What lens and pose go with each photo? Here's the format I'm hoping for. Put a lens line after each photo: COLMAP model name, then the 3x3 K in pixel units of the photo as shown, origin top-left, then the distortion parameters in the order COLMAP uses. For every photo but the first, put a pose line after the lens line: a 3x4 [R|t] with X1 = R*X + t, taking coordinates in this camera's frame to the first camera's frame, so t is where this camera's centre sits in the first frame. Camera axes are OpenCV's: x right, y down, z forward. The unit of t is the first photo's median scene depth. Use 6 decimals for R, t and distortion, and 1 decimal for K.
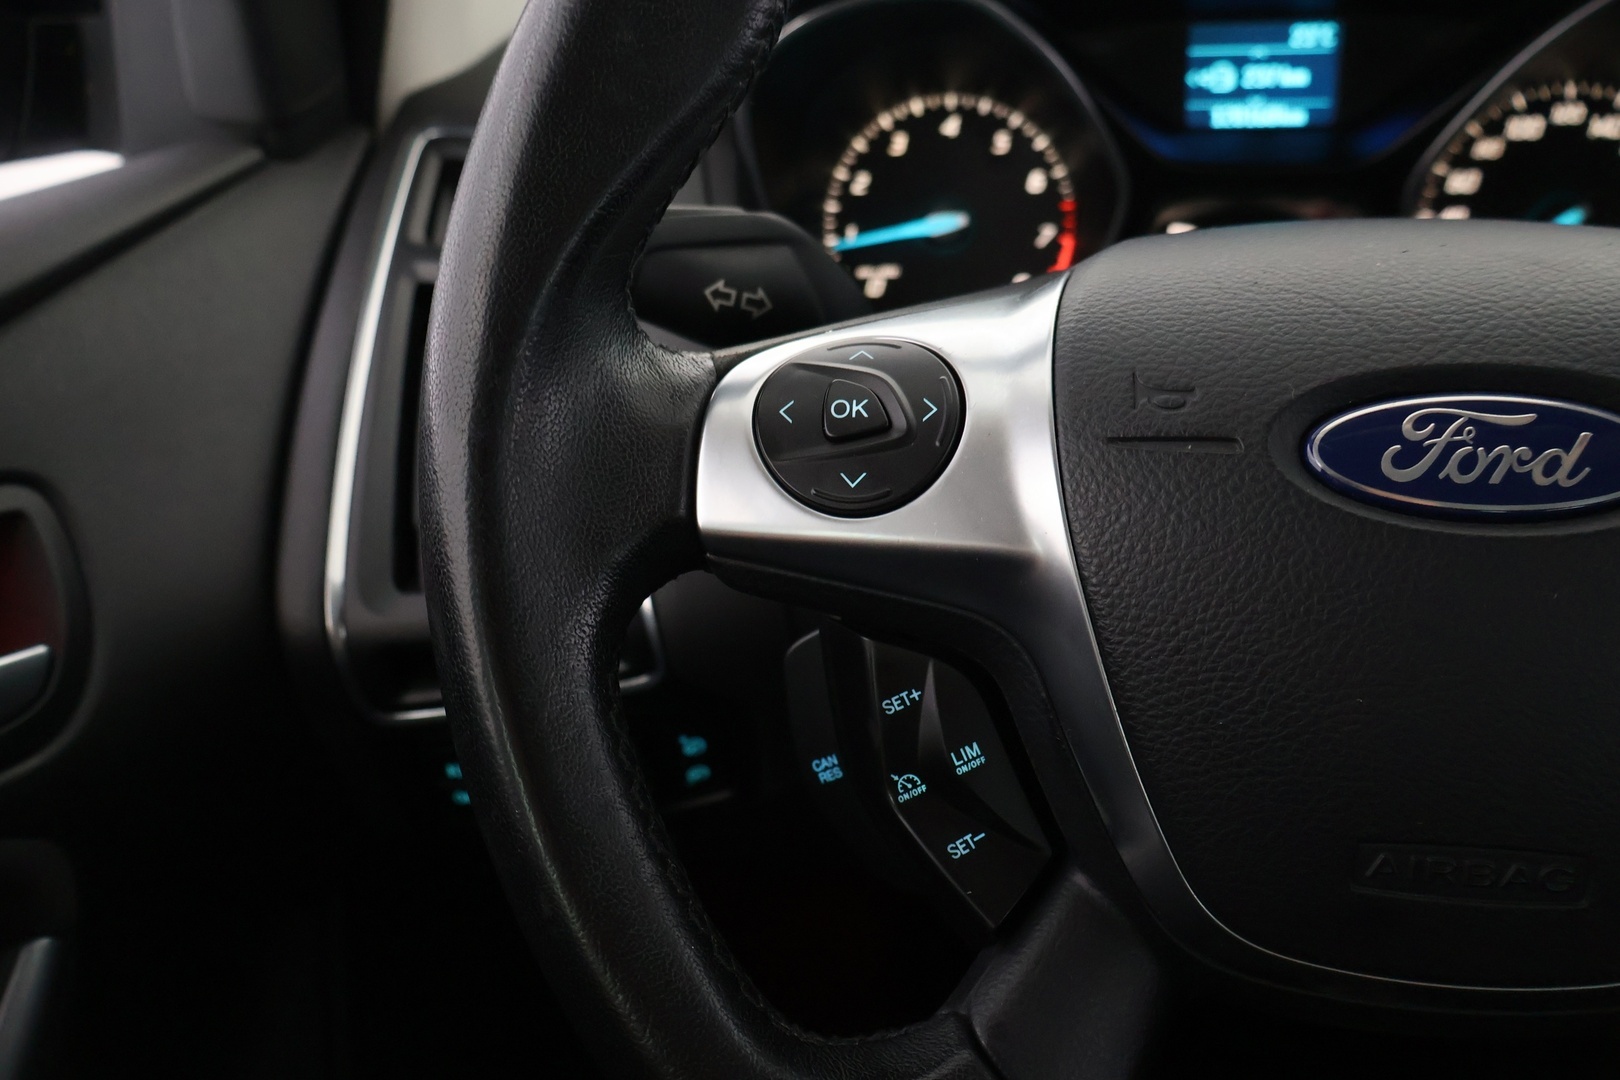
lens RADIAL K [[1398.8, 0, 806.3], [0, 1398.8, 534.4], [0, 0, 1]] dist [-0.004511, -0.003785]
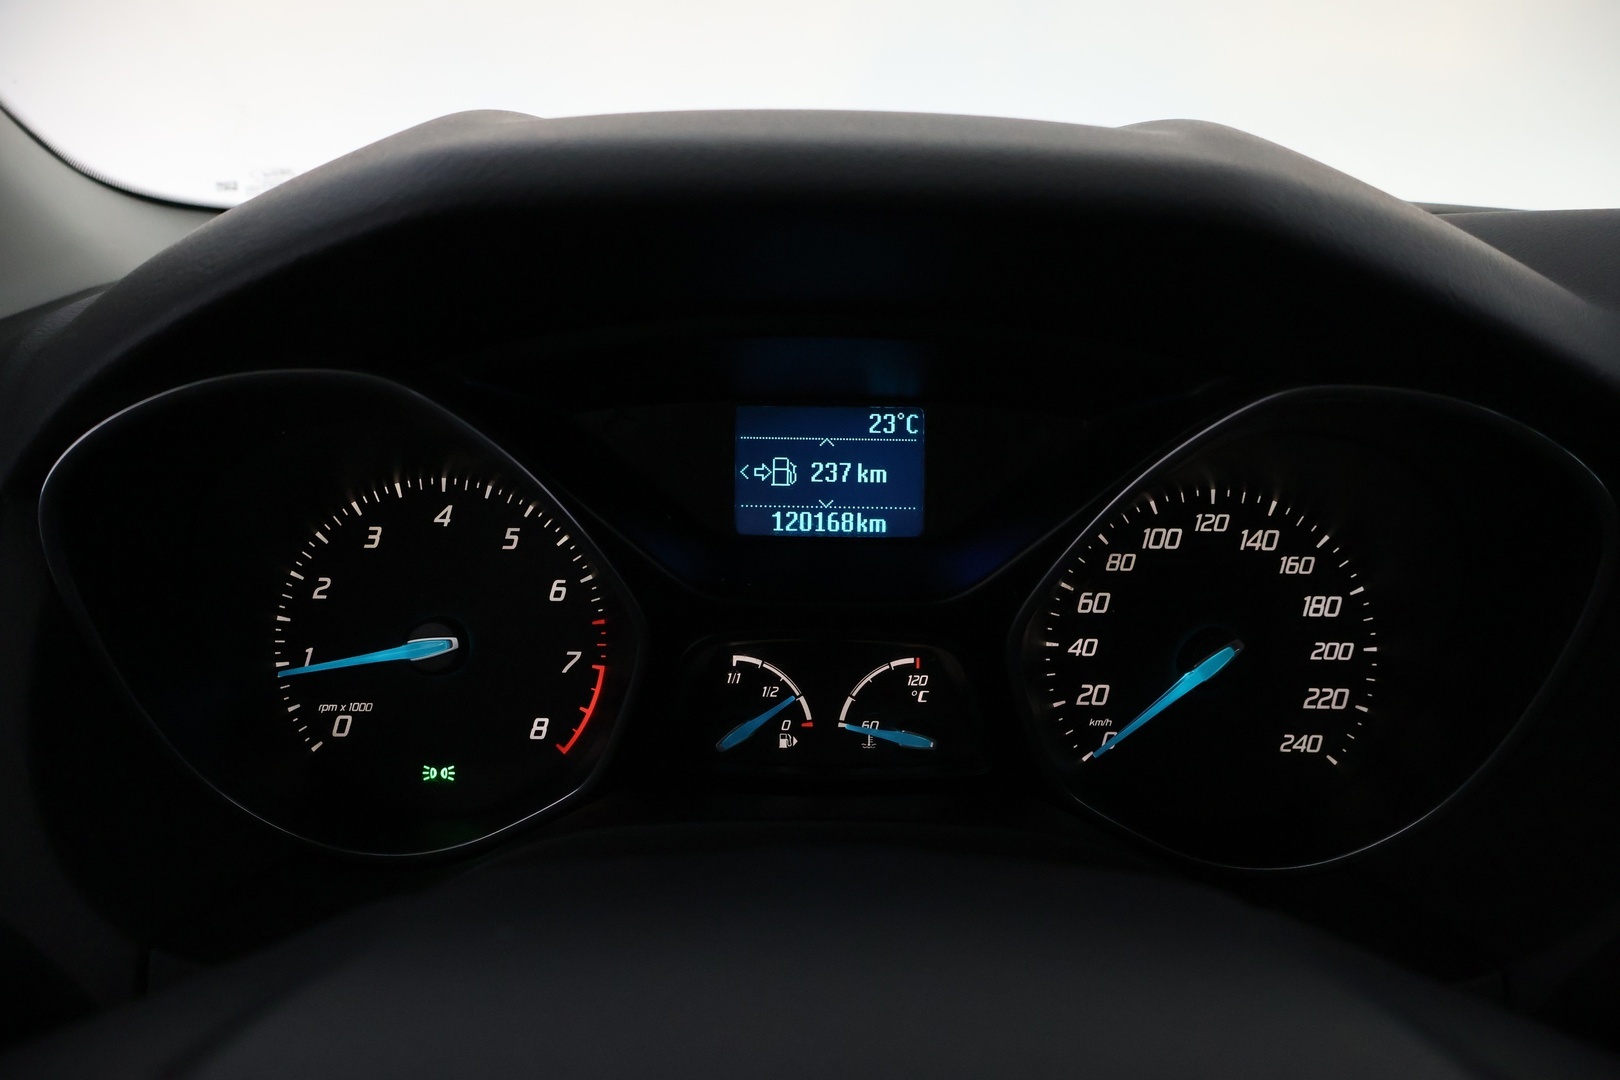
lens RADIAL K [[1398.8, 0, 813.9], [0, 1398.8, 545.8], [0, 0, 1]] dist [-0.004511, -0.003785]
pose [[0.985925, 0.011684, 0.166777, 0.187358], [0.017397, 0.984969, -0.171851, -0.155171], [-0.166278, 0.172334, 0.970903, 0.261121]]
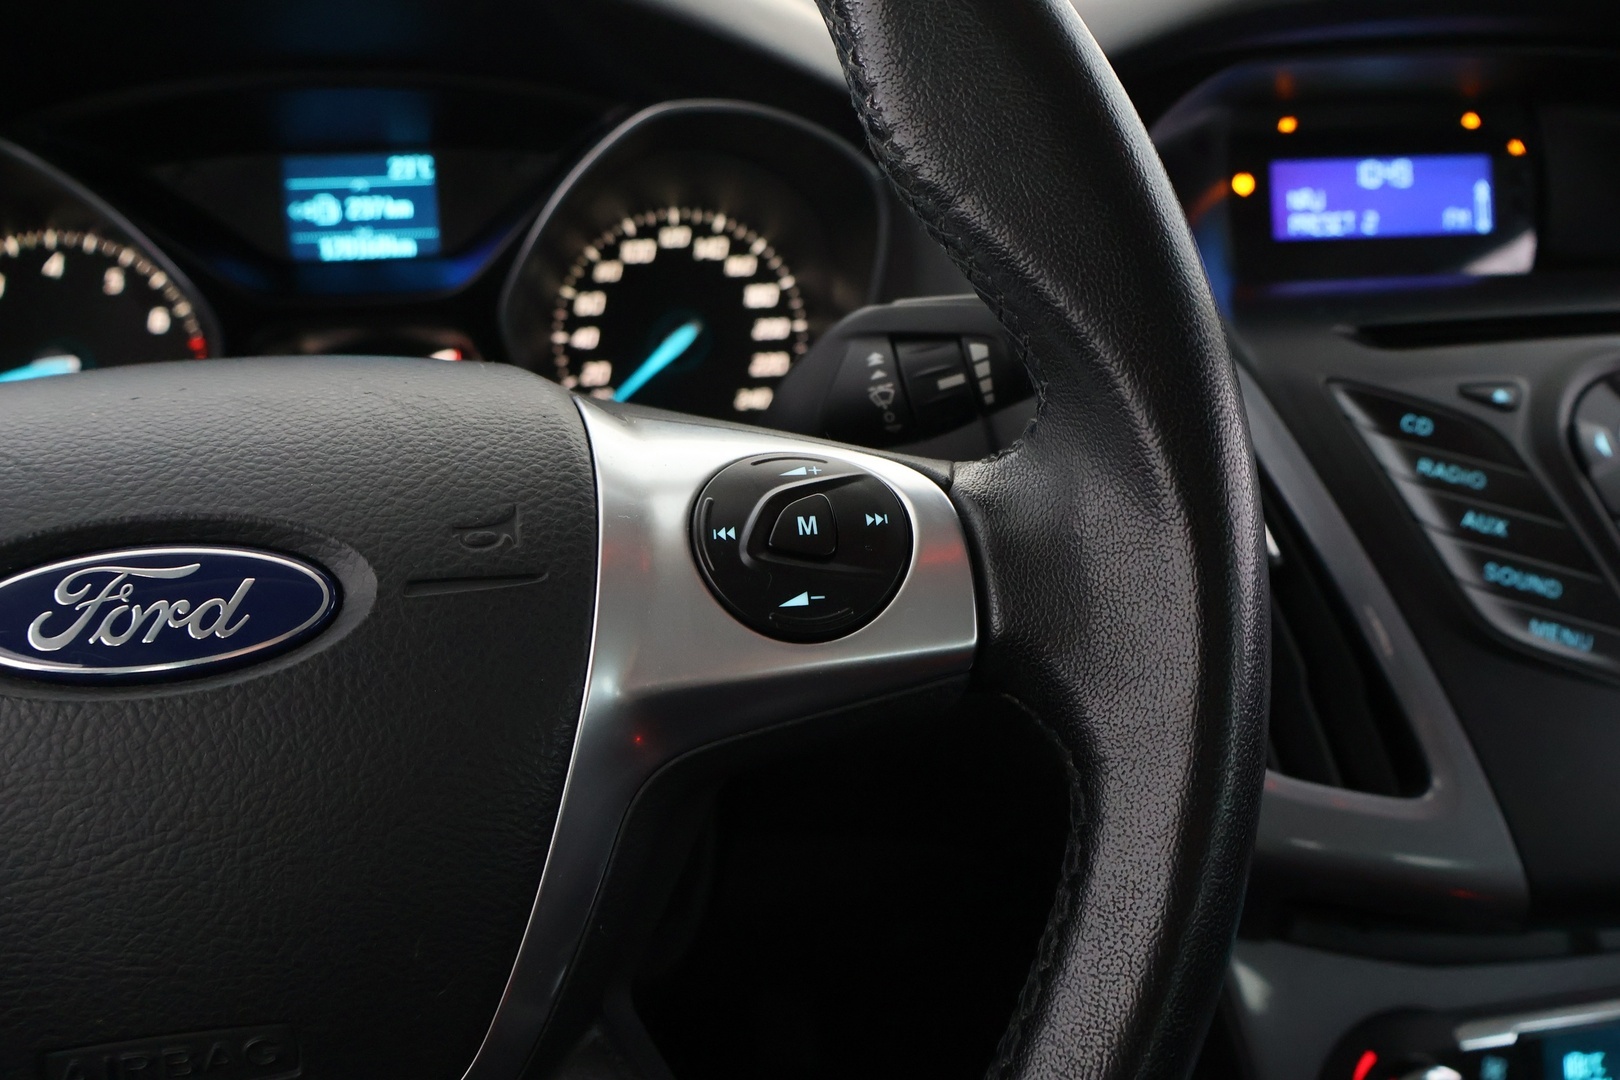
lens RADIAL K [[1398.8, 0, 811.0], [0, 1398.8, 545.1], [0, 0, 1]] dist [-0.004511, -0.003785]
pose [[0.939521, -0.094335, 0.329244, 0.271944], [0.118432, 0.991500, -0.053869, 0.000970], [-0.321364, 0.089604, 0.942707, -0.017588]]
